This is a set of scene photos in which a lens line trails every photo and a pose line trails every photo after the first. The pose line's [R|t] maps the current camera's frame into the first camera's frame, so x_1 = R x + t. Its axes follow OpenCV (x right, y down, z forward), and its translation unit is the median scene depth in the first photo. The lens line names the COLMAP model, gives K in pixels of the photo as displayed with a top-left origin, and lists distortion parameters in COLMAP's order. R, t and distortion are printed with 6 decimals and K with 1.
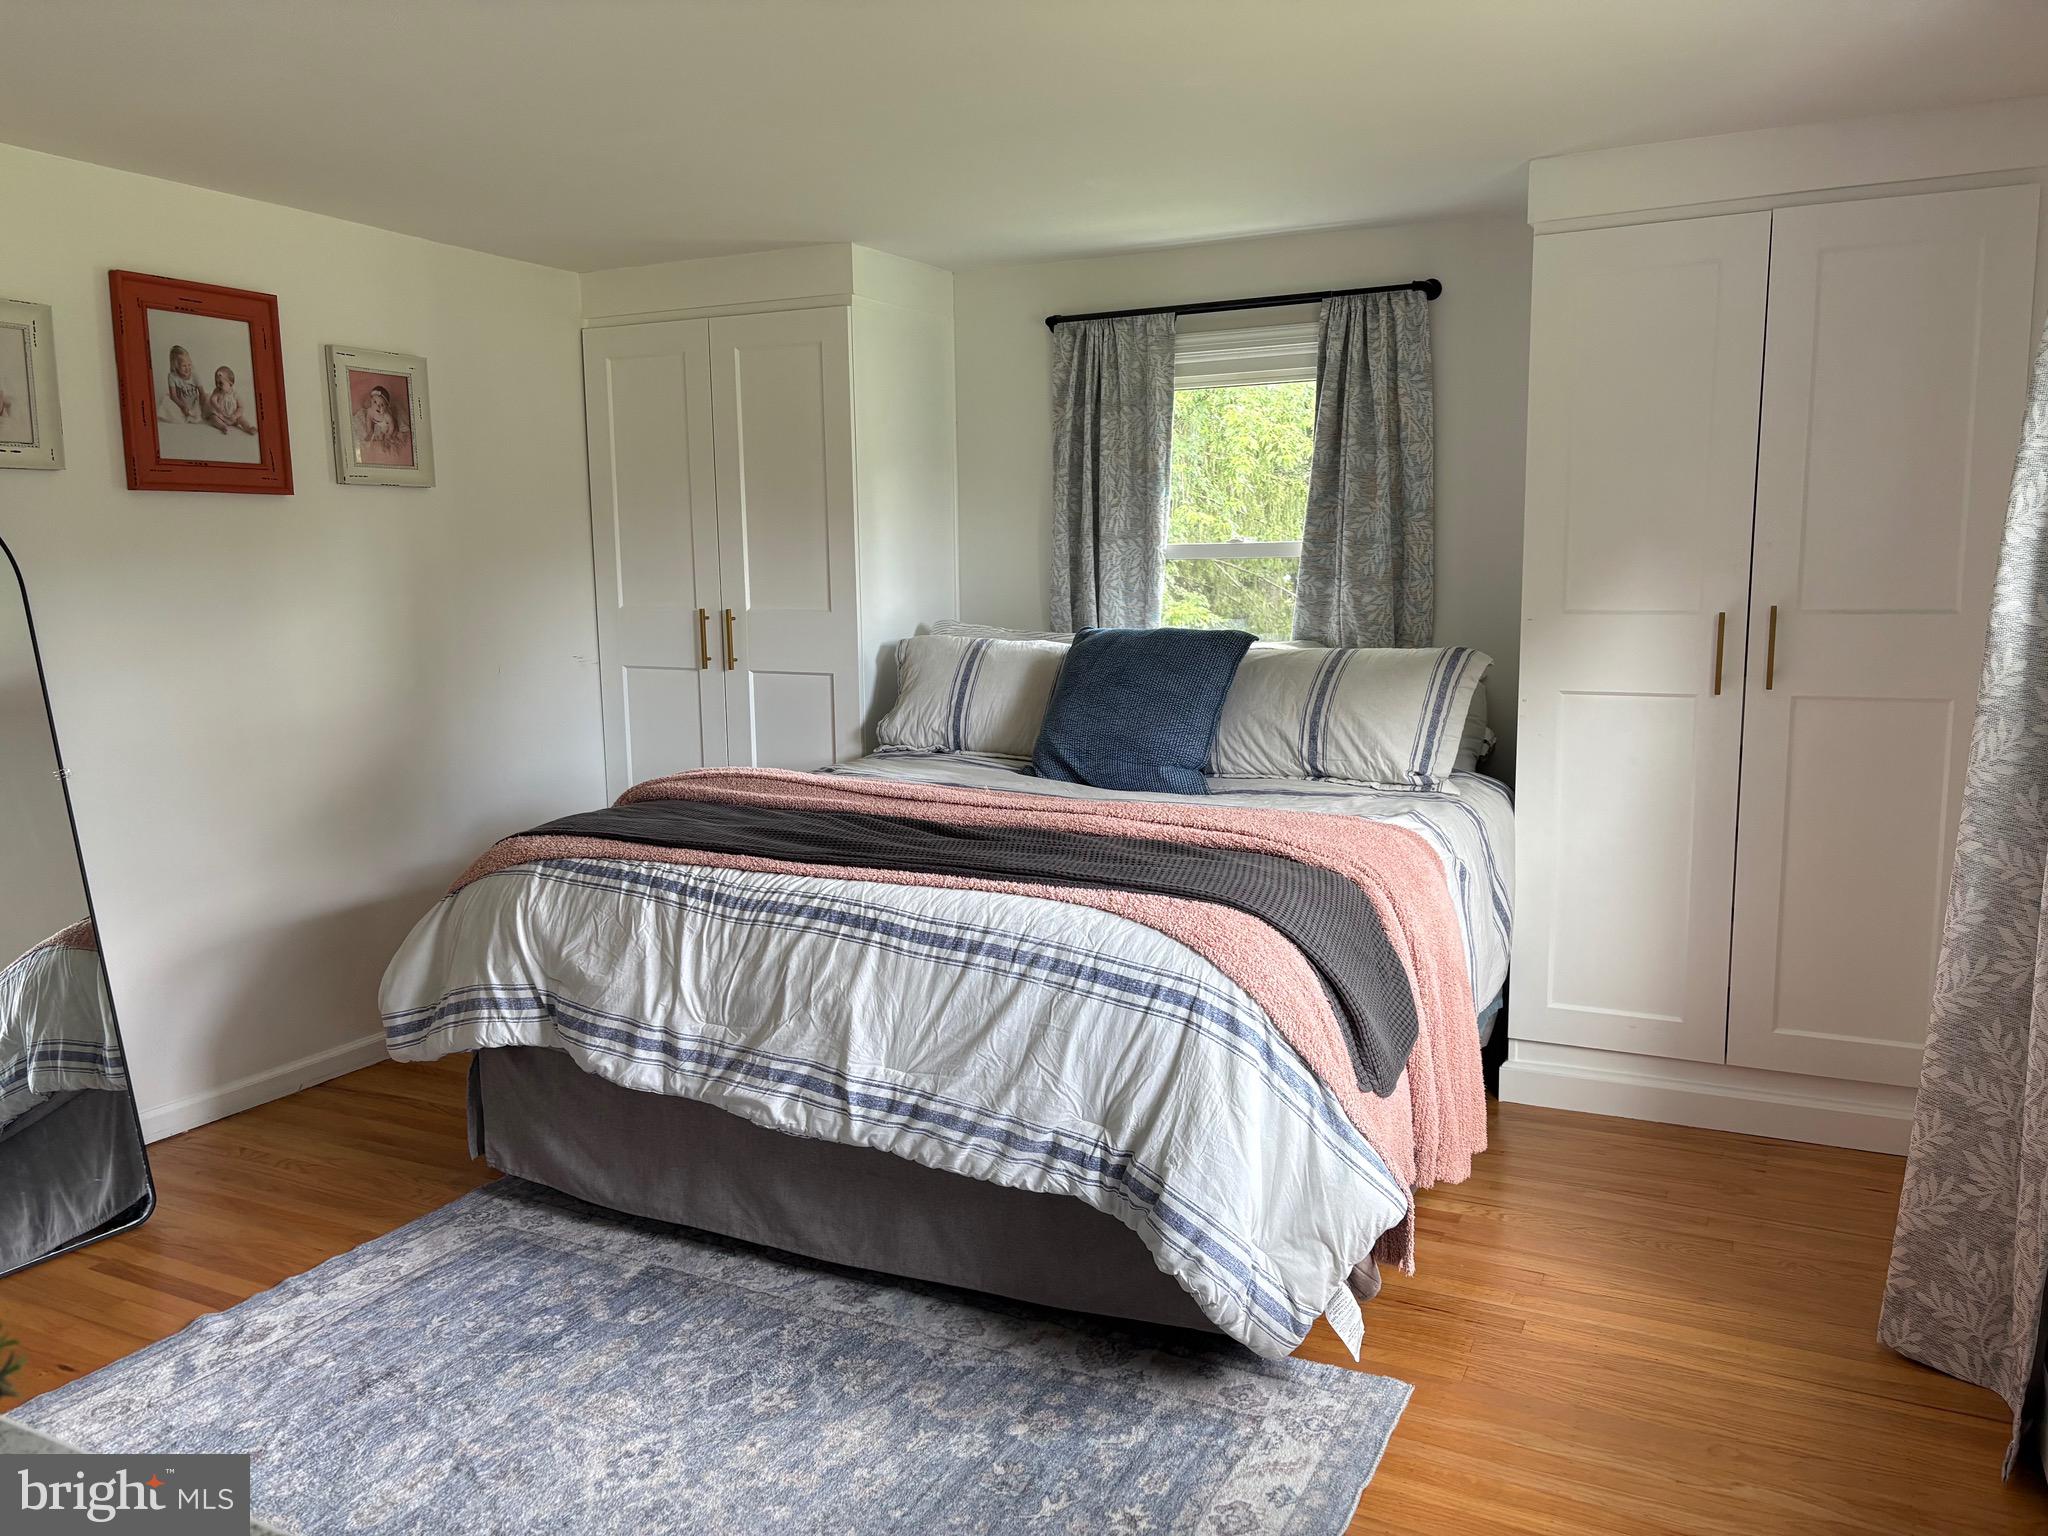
lens RADIAL K [[1550.4, 0, 1028.9], [0, 1550.4, 778.1], [0, 0, 1]] dist [0.066760, -0.088287]
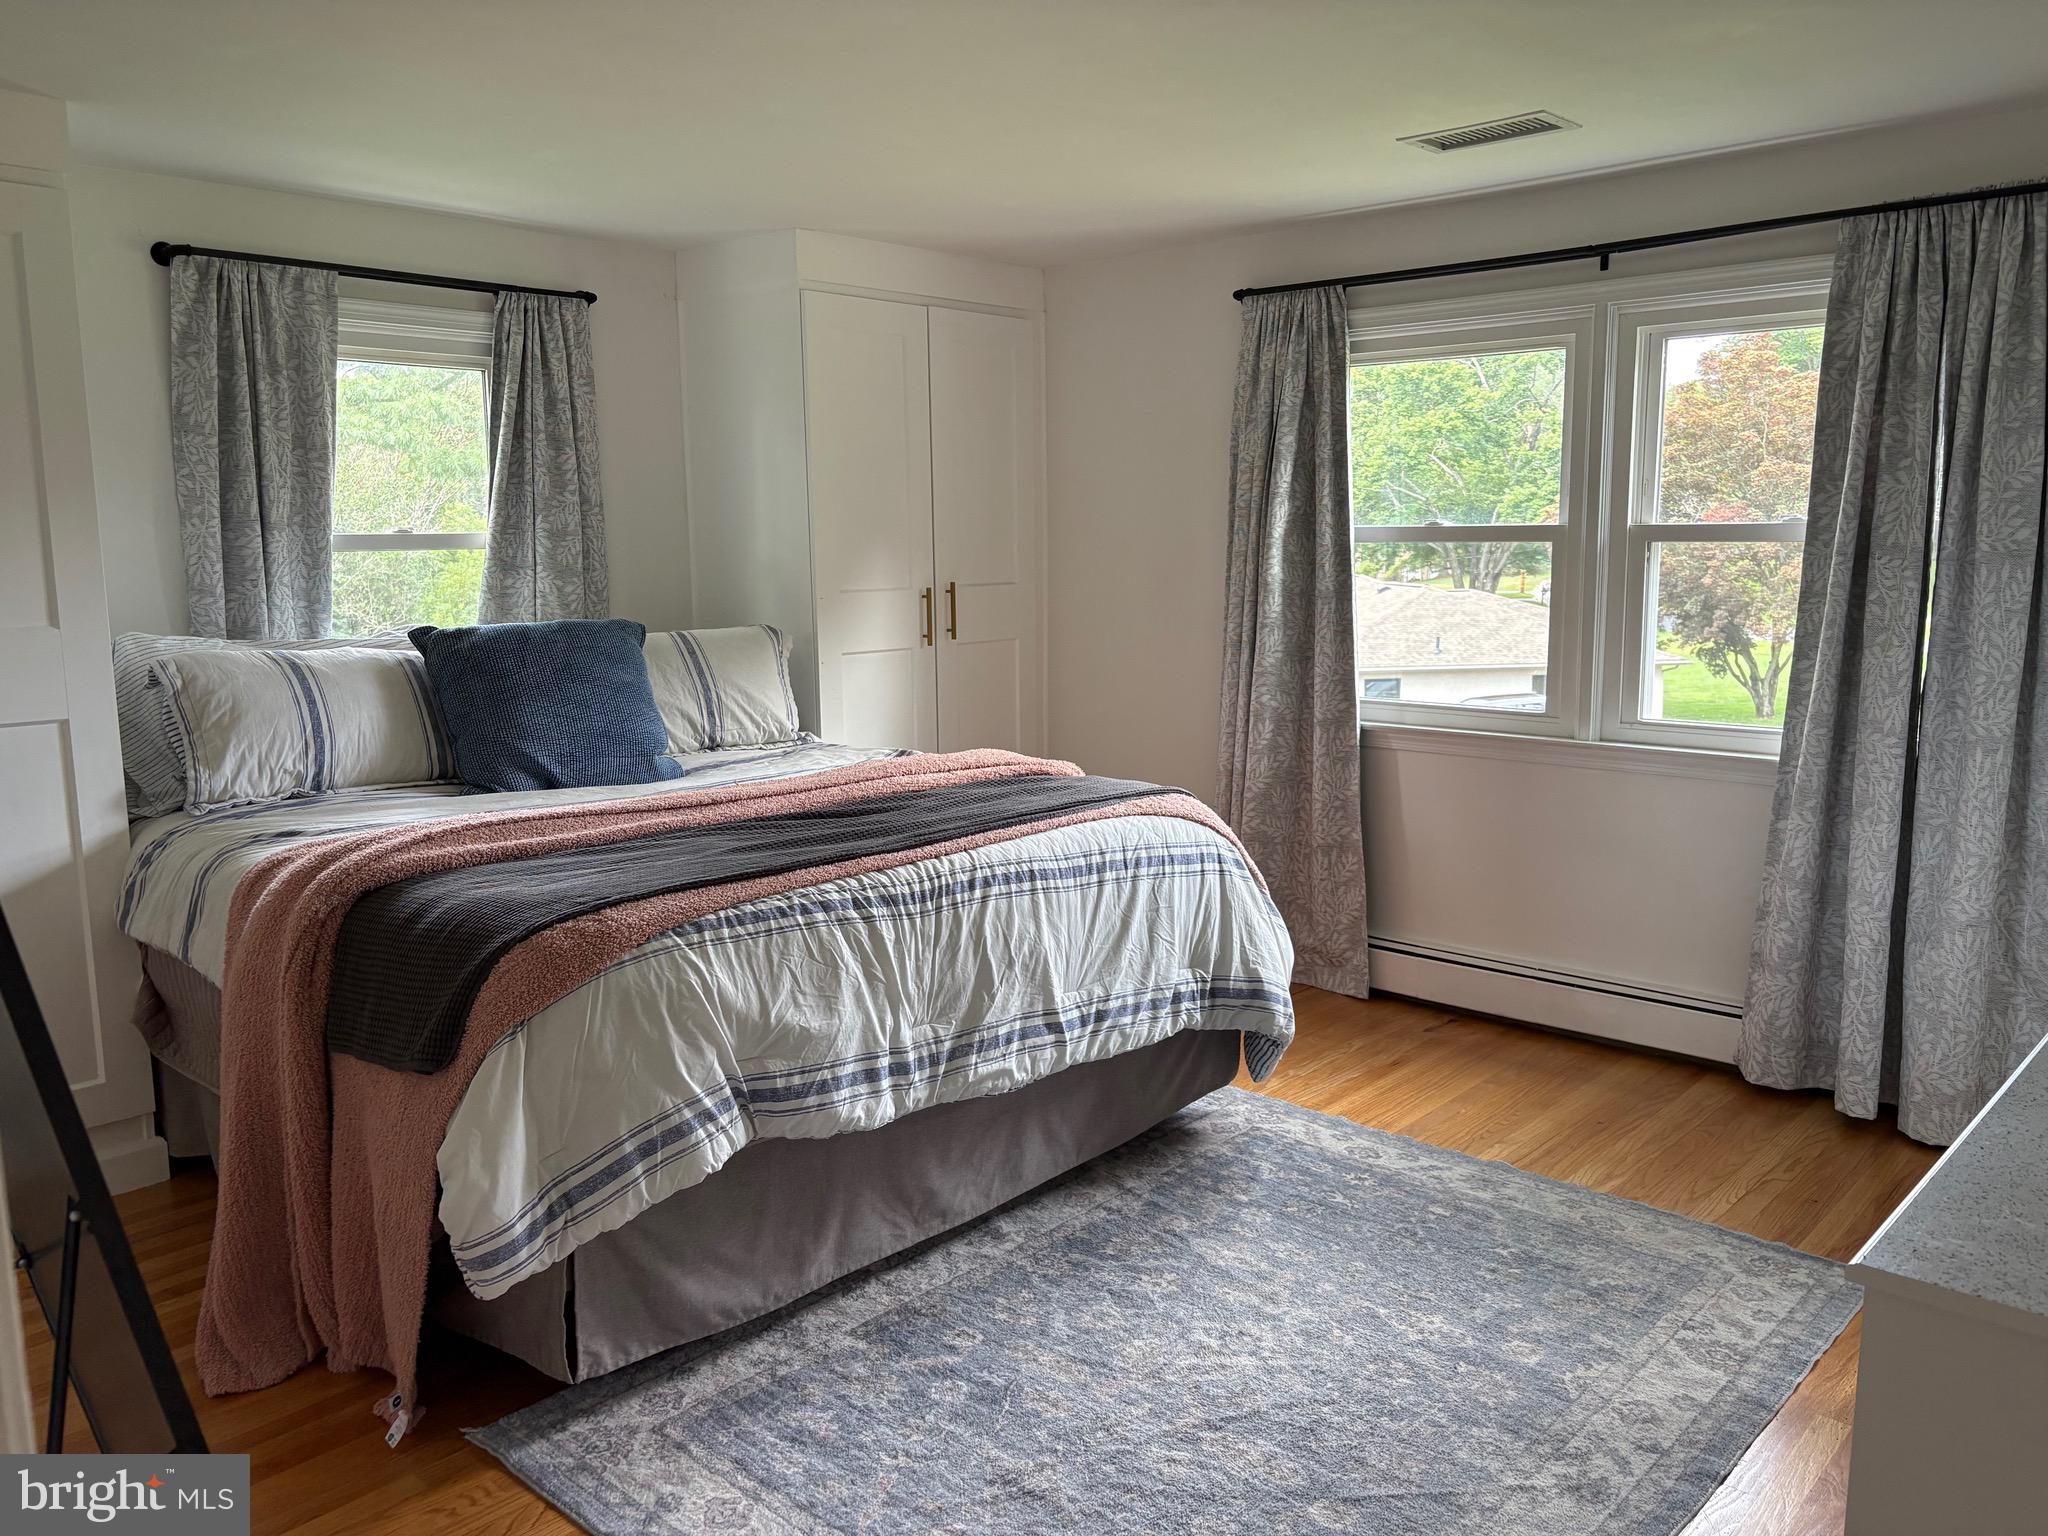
lens RADIAL K [[1541.1, 0, 1024.0], [0, 1541.1, 768.0], [0, 0, 1]] dist [0.138223, -0.234466]
pose [[0.273444, -0.137826, 0.951962, -1.091853], [0.144796, 0.984302, 0.100916, -0.089393], [-0.950927, 0.110245, 0.289108, 0.646904]]
